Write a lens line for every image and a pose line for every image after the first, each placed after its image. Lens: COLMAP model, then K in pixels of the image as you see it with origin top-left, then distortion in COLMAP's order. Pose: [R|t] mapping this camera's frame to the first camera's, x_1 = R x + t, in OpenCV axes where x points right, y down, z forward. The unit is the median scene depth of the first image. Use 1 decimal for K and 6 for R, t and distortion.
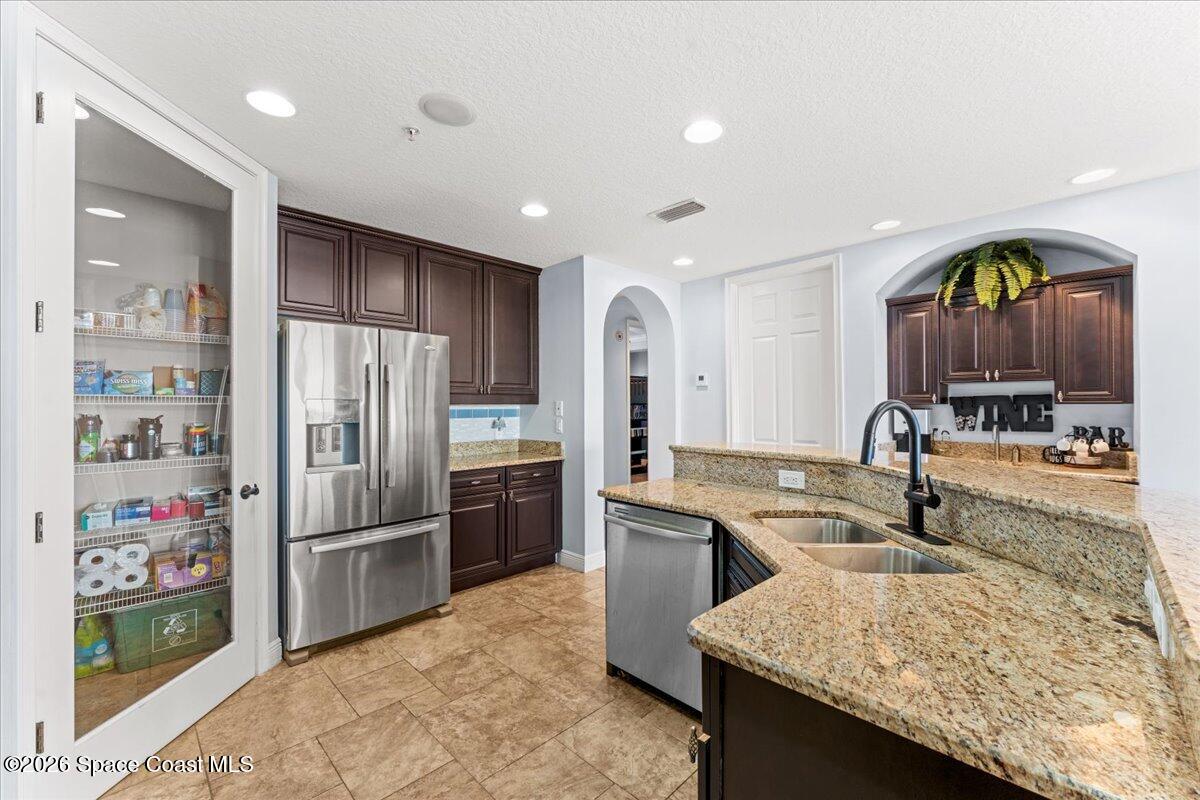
lens RADIAL K [[477.6, 0, 600.0], [0, 477.6, 400.0], [0, 0, 1]] dist [0.001393, 0.000064]
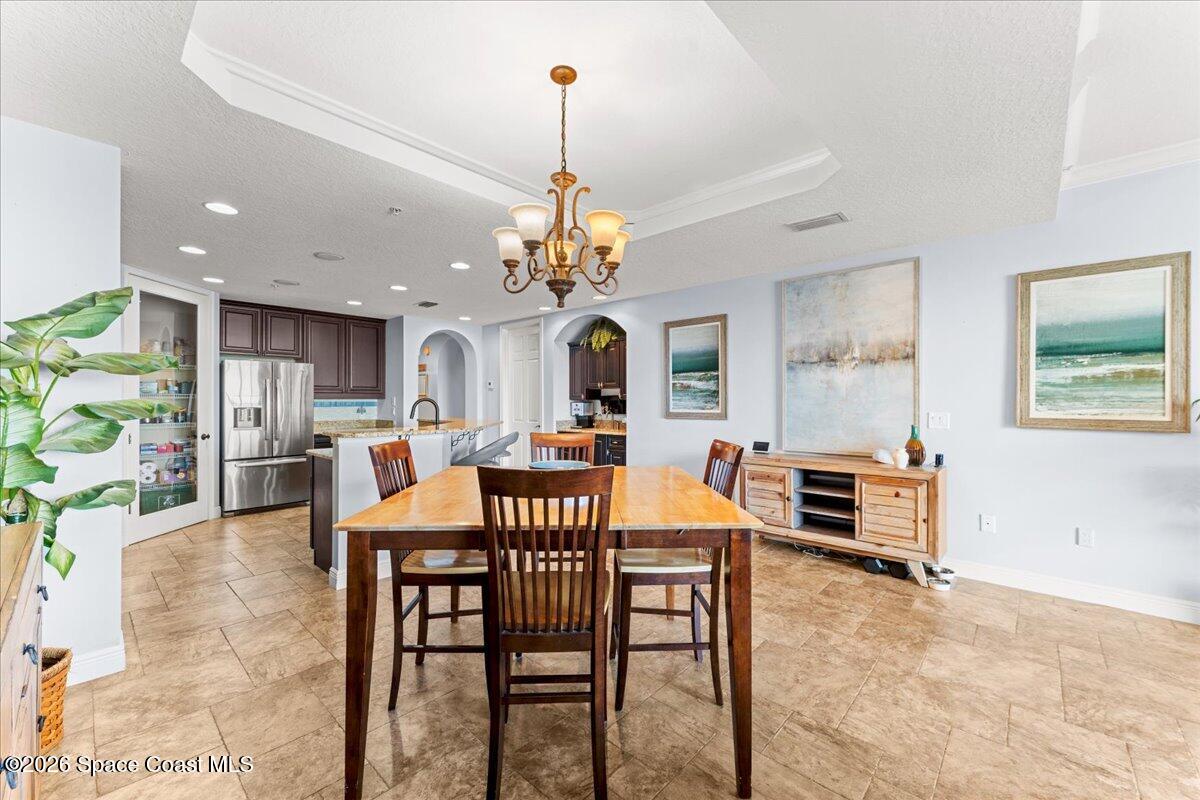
lens RADIAL K [[478.4, 0, 597.4], [0, 478.4, 398.4], [0, 0, 1]] dist [0.017081, 0.000034]
pose [[0.999342, 0.004109, 0.036029, 0.876088], [-0.004270, 0.999981, 0.004378, -0.006752], [-0.036010, -0.004529, 0.999341, -1.143032]]
